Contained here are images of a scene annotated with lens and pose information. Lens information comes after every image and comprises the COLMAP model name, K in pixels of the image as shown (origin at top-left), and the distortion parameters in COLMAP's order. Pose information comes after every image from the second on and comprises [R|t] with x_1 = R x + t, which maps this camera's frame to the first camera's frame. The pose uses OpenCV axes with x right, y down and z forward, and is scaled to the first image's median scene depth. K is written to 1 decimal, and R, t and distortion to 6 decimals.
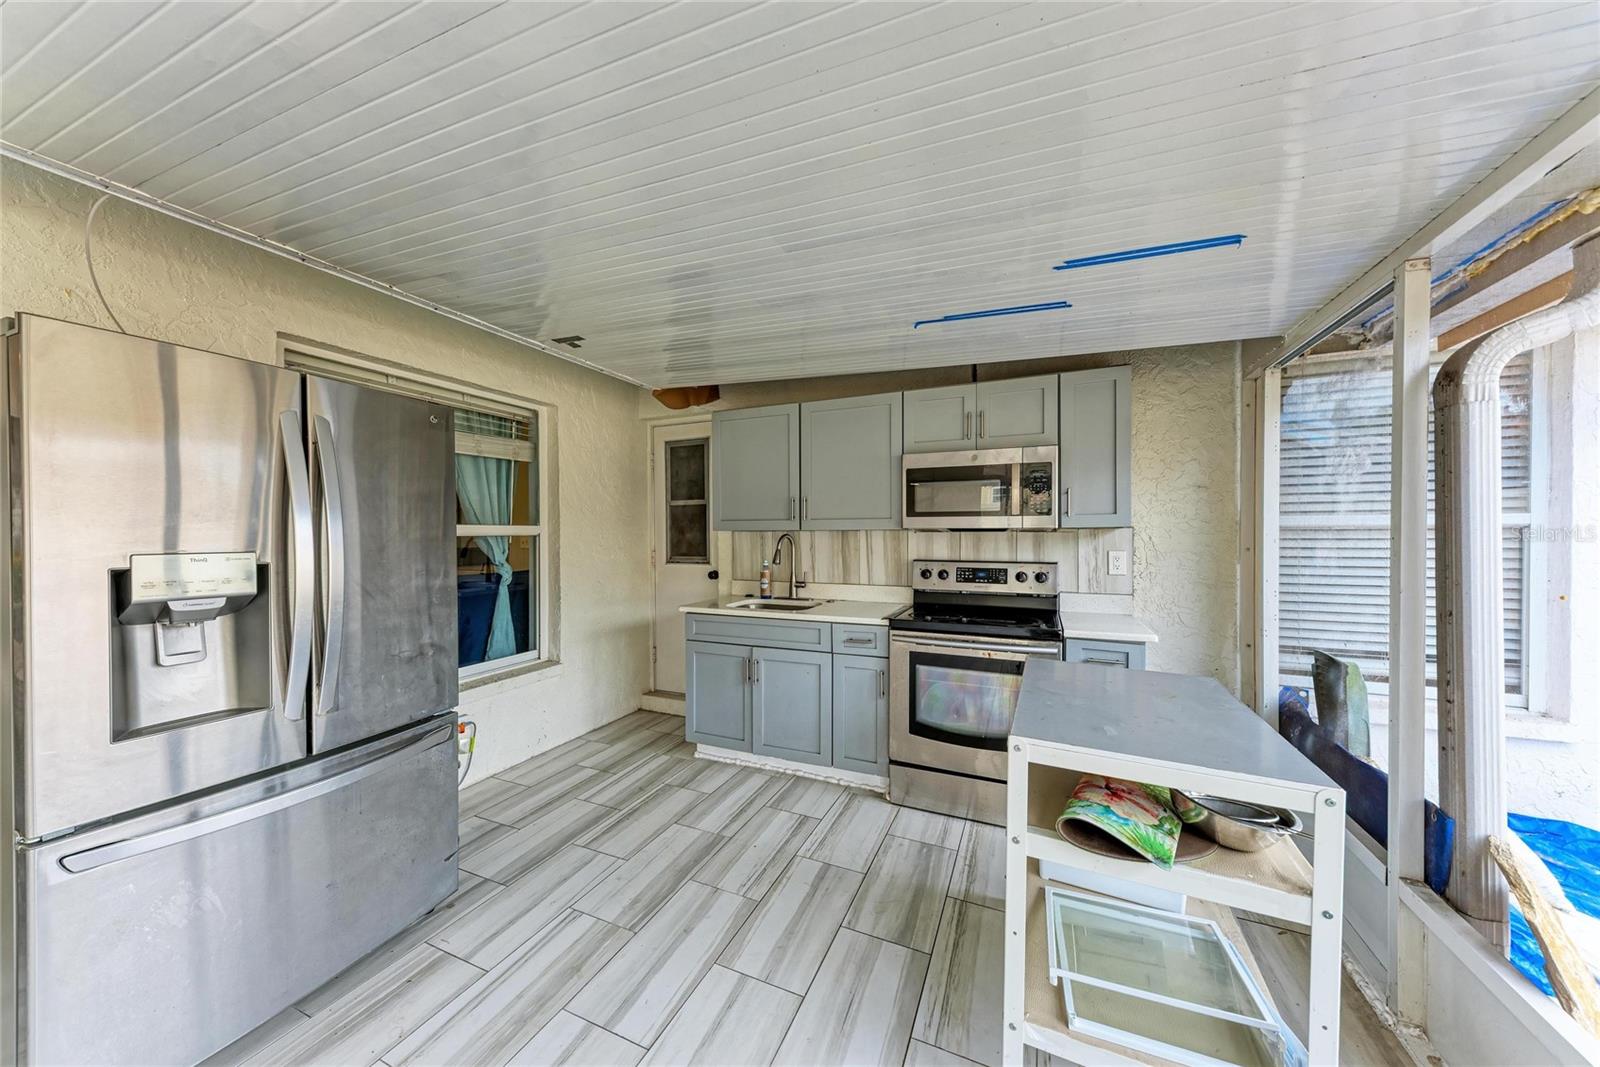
lens RADIAL K [[544.9, 0, 808.6], [0, 544.9, 532.2], [0, 0, 1]] dist [0.001094, 0.000044]
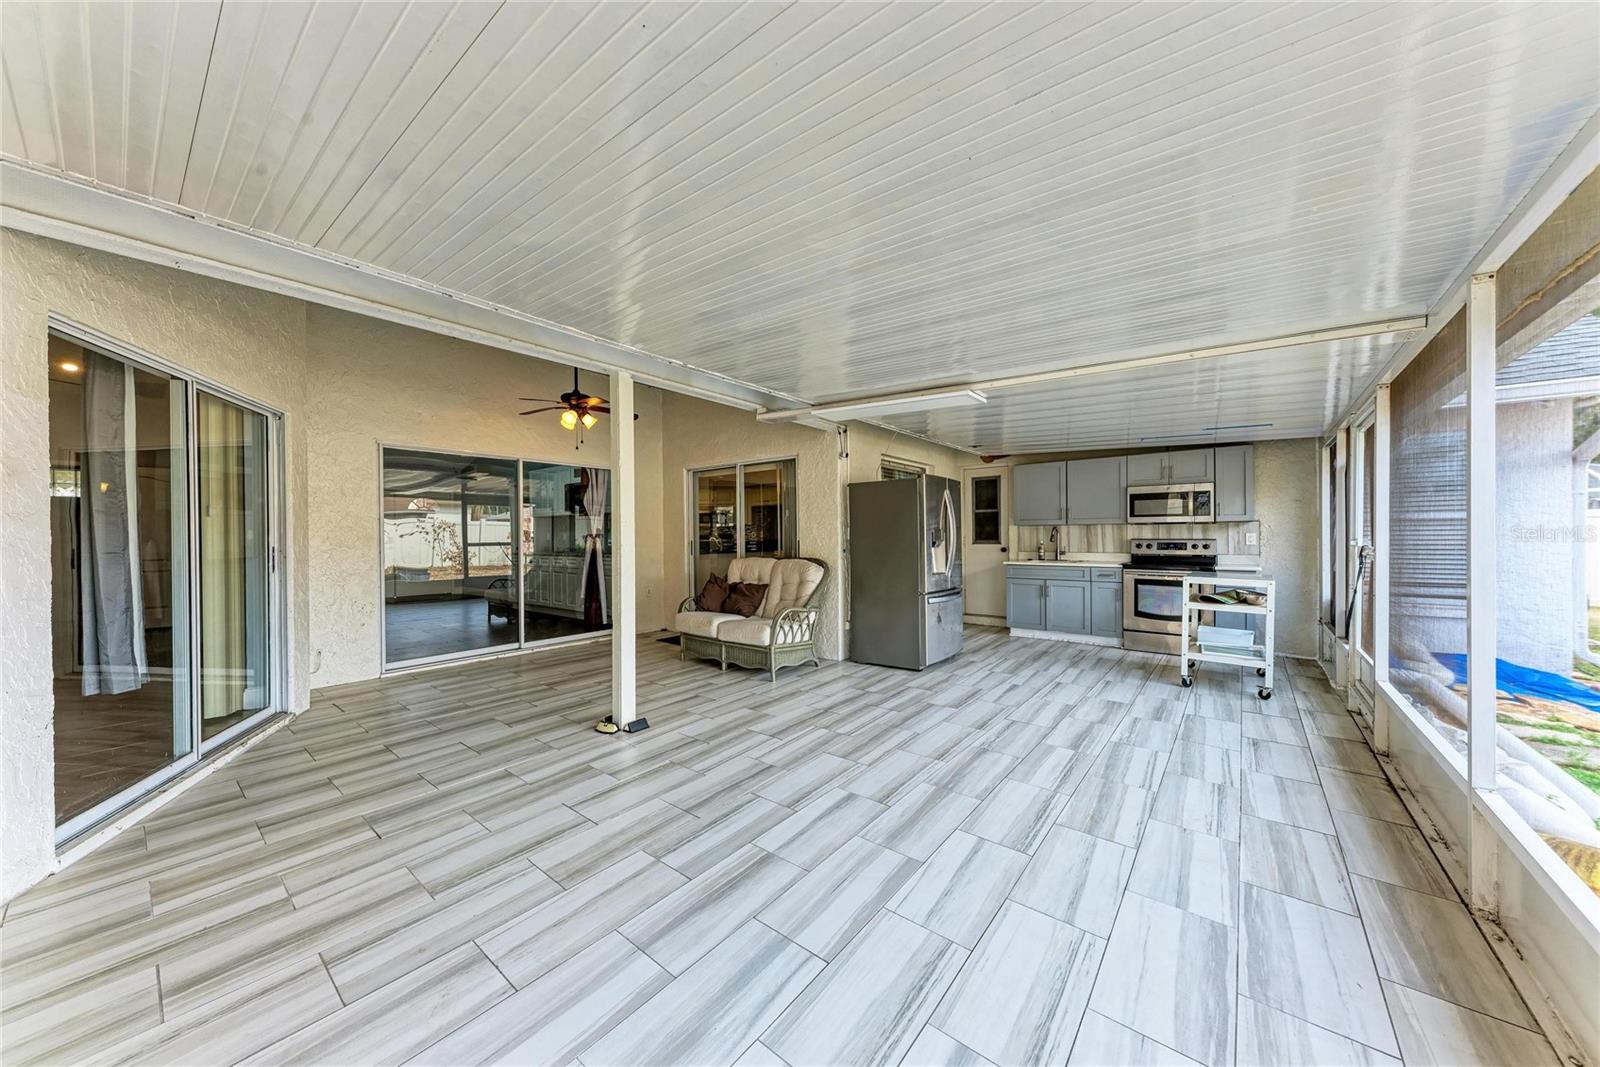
lens RADIAL K [[544.9, 0, 791.1], [0, 544.9, 530.9], [0, 0, 1]] dist [0.001094, 0.000044]
pose [[0.957382, -0.003536, -0.288802, -0.442413], [0.000950, 0.999958, -0.009094, 0.040791], [0.288822, 0.008432, 0.957346, -1.320818]]
